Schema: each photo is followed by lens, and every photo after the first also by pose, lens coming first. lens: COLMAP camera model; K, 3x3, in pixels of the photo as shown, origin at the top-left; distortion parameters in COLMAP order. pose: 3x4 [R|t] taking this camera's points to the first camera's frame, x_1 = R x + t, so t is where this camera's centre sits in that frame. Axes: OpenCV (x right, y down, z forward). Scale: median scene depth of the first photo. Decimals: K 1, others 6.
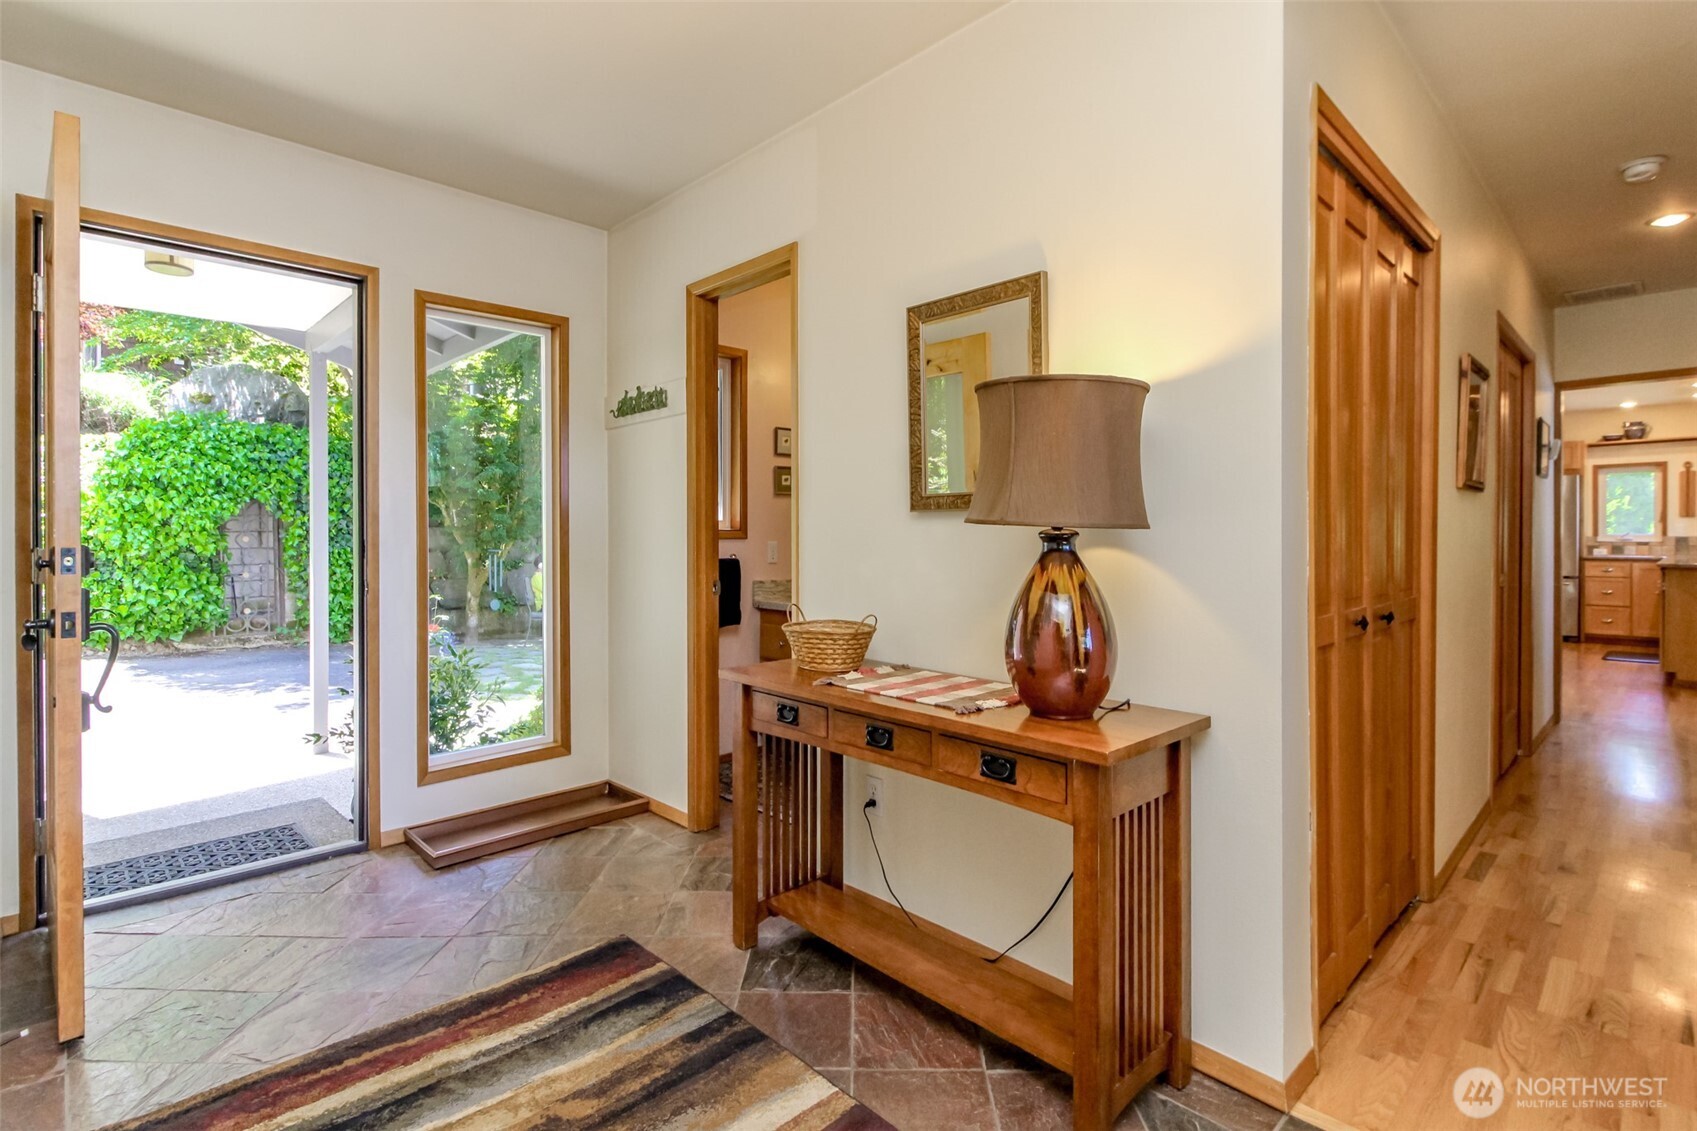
lens RADIAL K [[795.3, 0, 848.9], [0, 795.3, 541.2], [0, 0, 1]] dist [0.001754, -0.000188]
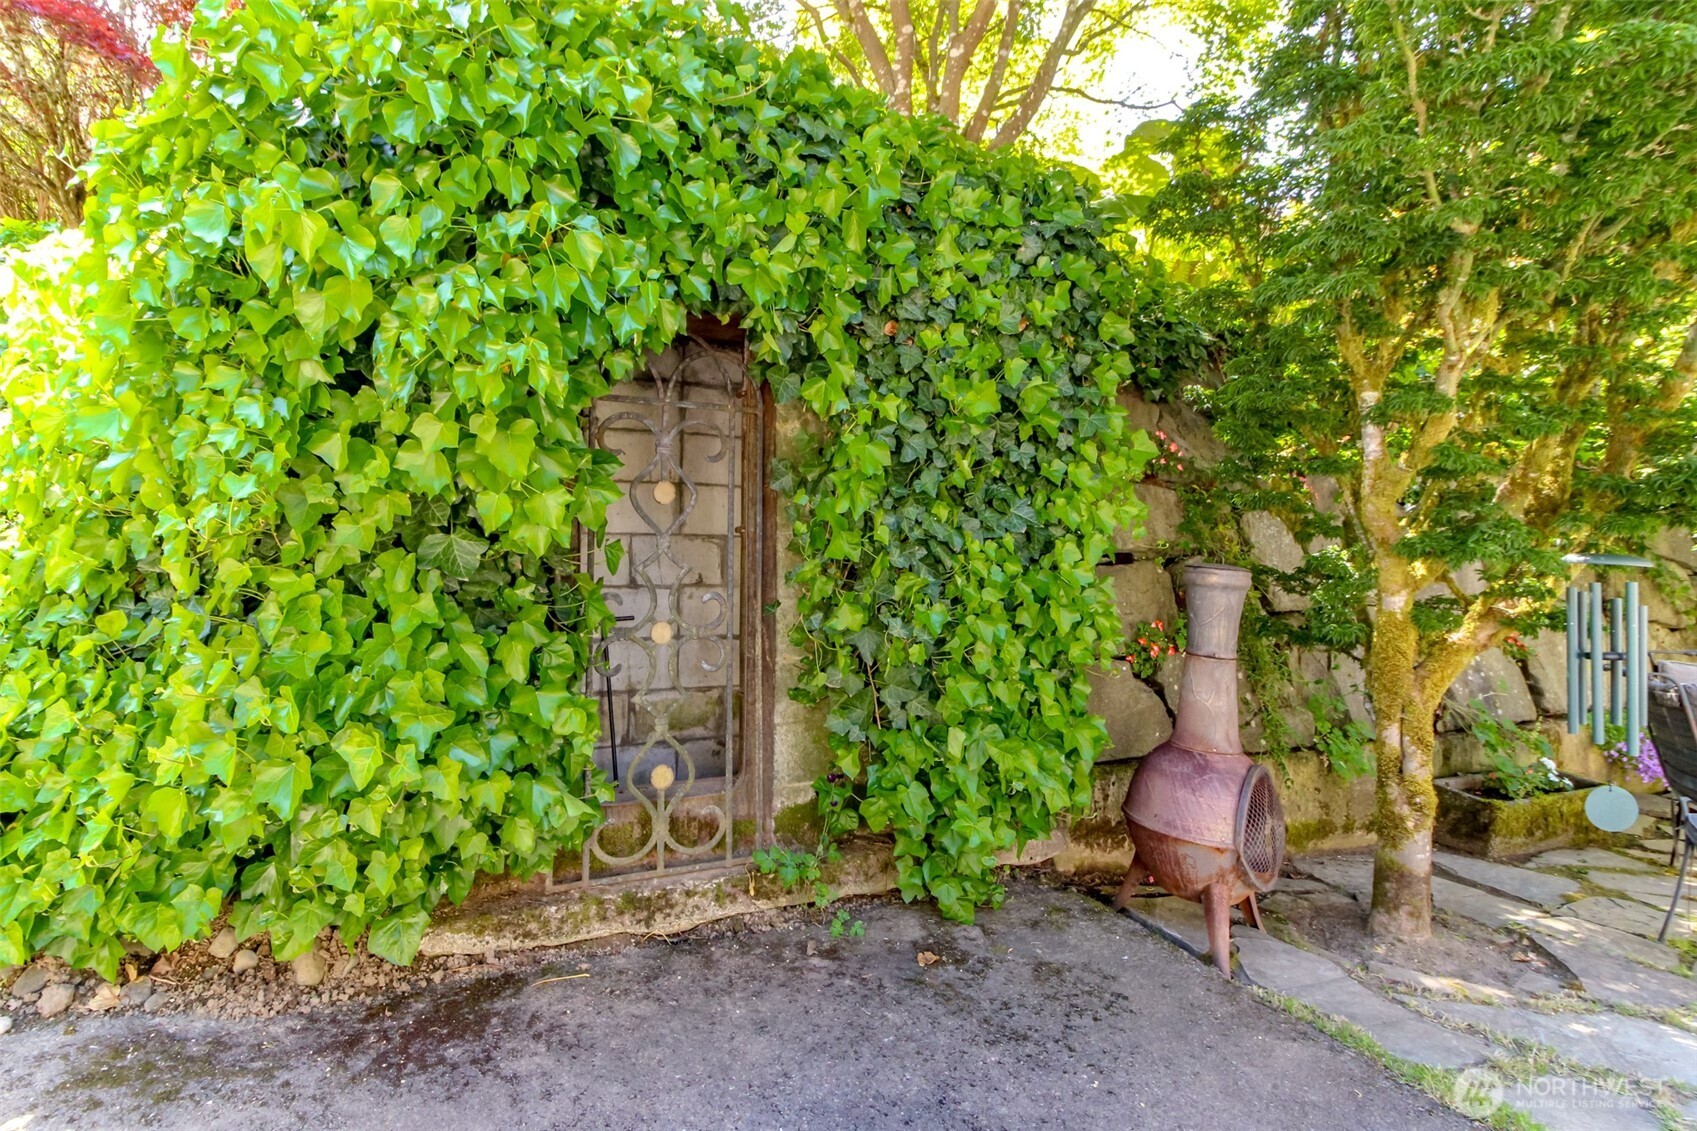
lens RADIAL K [[795.3, 0, 848.9], [0, 795.3, 541.2], [0, 0, 1]] dist [0.001754, -0.000188]
pose [[0.949720, 0.019285, -0.312507, -0.679322], [-0.027249, 0.999405, -0.021135, 0.018585], [0.311914, 0.028588, 0.949680, 0.848471]]
